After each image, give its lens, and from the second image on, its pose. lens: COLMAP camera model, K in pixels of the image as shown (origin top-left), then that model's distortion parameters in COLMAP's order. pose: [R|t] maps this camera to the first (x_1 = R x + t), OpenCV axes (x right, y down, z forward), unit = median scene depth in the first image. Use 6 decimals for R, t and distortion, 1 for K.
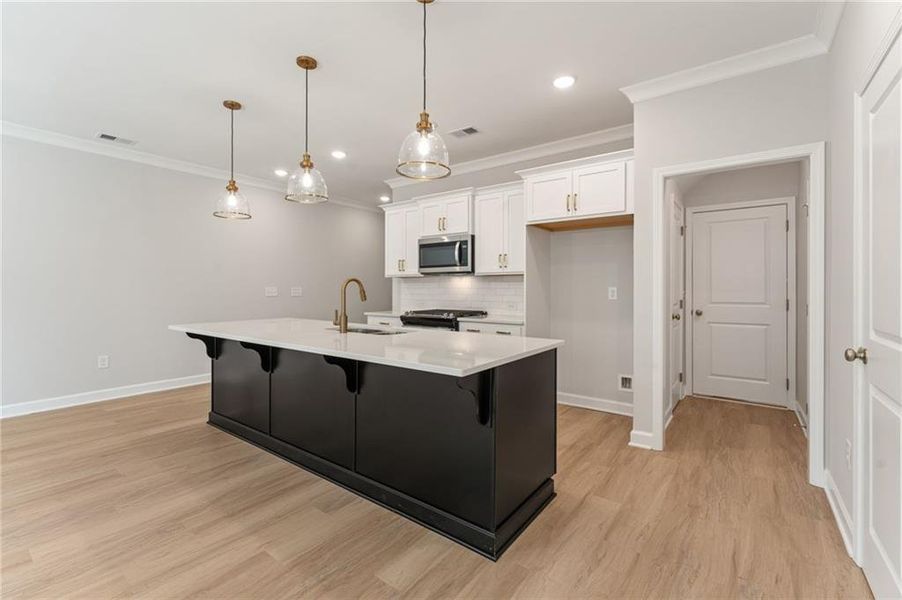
lens RADIAL K [[393.1, 0, 452.3], [0, 393.1, 292.8], [0, 0, 1]] dist [0.000220, 0.000306]
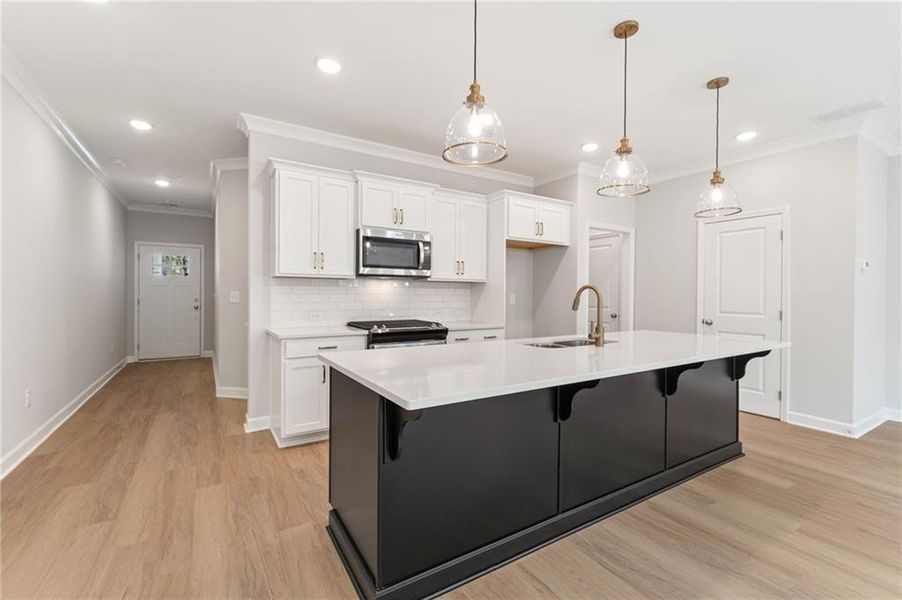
lens RADIAL K [[390.4, 0, 451.0], [0, 390.4, 300.0], [0, 0, 1]] dist [0.001012, 0.000322]
pose [[0.366929, -0.010378, 0.930191, -0.912718], [0.003370, 0.999946, 0.009827, -0.009672], [-0.930243, -0.000472, 0.366944, 0.733828]]
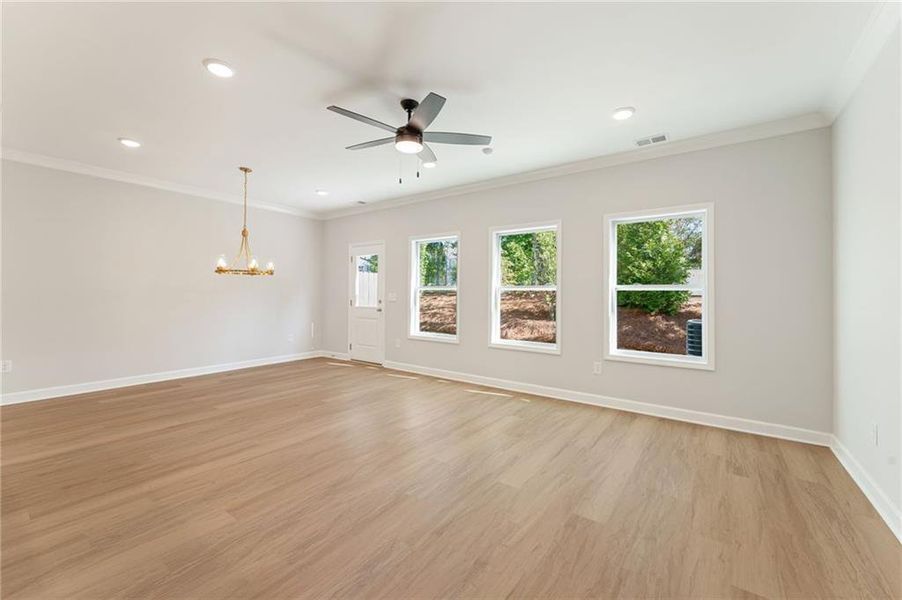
lens RADIAL K [[367.8, 0, 451.0], [0, 367.8, 288.3], [0, 0, 1]] dist [0.001257, 0.000103]
pose [[-0.999925, -0.010325, -0.006572, -0.824000], [-0.010283, 0.999927, -0.006373, -0.012019], [0.006637, -0.006305, -0.999958, 1.016754]]
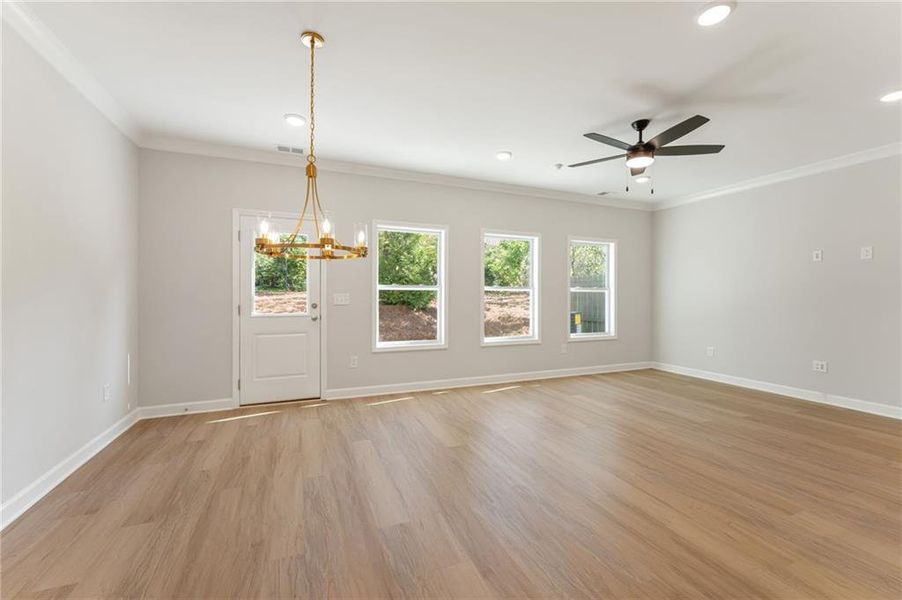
lens RADIAL K [[359.6, 0, 451.3], [0, 359.6, 317.6], [0, 0, 1]] dist [-0.011151, -0.000129]
pose [[-0.525793, 0.046924, -0.849318, 0.223776], [-0.019179, 0.997569, 0.066988, -0.006380], [0.850397, 0.051511, -0.523615, 0.289183]]
